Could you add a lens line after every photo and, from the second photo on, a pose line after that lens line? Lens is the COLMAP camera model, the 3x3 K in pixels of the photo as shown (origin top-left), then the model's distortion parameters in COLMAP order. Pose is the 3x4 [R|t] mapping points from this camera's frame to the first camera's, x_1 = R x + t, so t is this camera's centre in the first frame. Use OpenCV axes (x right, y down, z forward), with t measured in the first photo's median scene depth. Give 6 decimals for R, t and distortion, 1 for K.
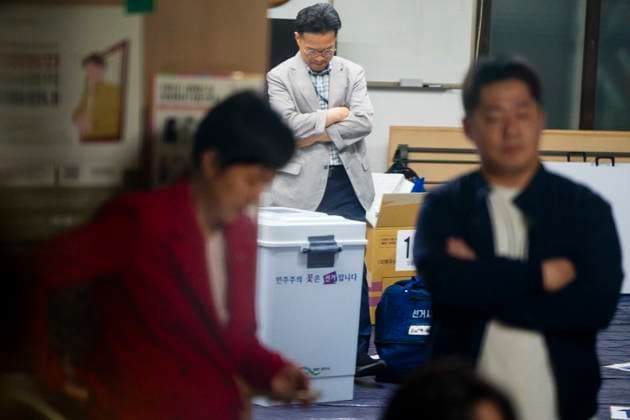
lens RADIAL K [[423.1, 0, 315.0], [0, 423.1, 210.0], [0, 0, 1]] dist [-0.004294, -0.002729]
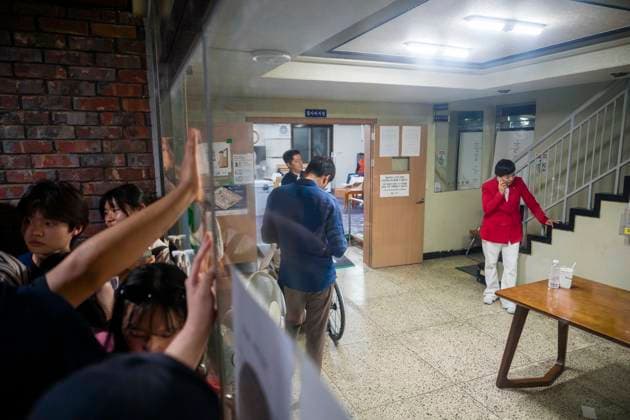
lens RADIAL K [[423.1, 0, 315.0], [0, 423.1, 210.0], [0, 0, 1]] dist [-0.004294, -0.002729]
pose [[0.999428, -0.031057, -0.013411, 0.706877], [0.033699, 0.948690, 0.314406, -1.307588], [0.002959, -0.314678, 0.949194, -4.304142]]
